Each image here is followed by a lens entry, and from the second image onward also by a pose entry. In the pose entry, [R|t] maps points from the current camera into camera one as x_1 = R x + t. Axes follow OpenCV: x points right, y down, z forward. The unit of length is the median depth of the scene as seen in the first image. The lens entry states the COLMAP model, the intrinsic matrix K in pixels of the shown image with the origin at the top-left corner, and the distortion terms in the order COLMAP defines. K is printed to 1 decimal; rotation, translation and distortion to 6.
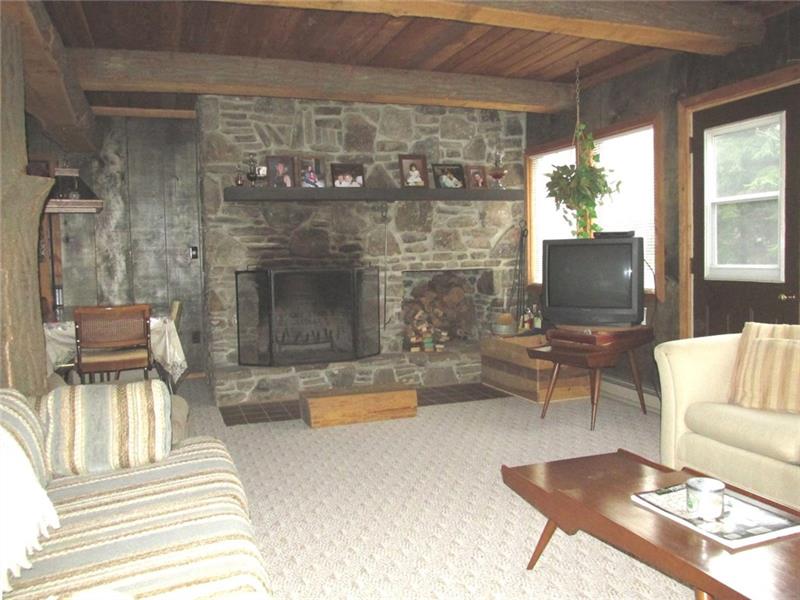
lens RADIAL K [[659.8, 0, 400.0], [0, 659.8, 300.0], [0, 0, 1]] dist [-0.015749, -0.006514]
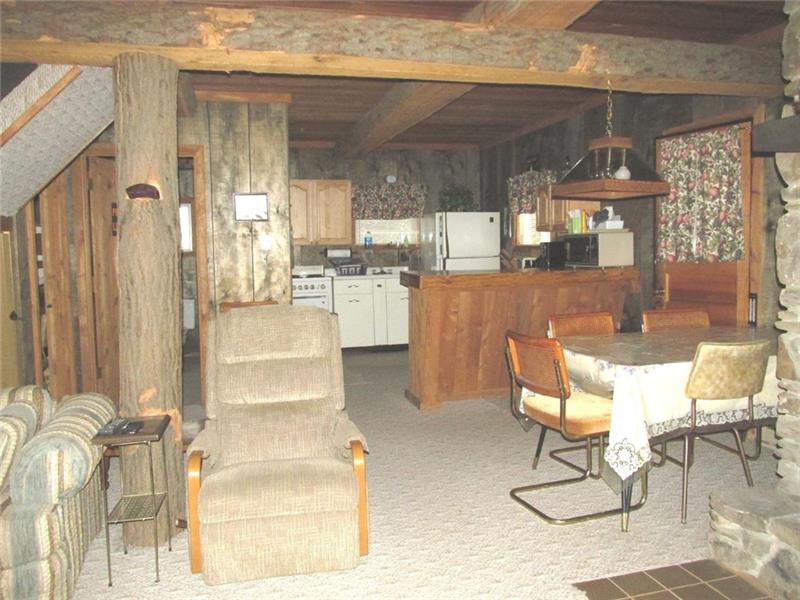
lens RADIAL K [[659.8, 0, 400.0], [0, 659.8, 300.0], [0, 0, 1]] dist [-0.015749, -0.006514]
pose [[-0.062151, 0.114165, -0.991516, 0.206453], [-0.048181, 0.991935, 0.117233, -0.079500], [0.996903, 0.055058, -0.056149, 0.688124]]
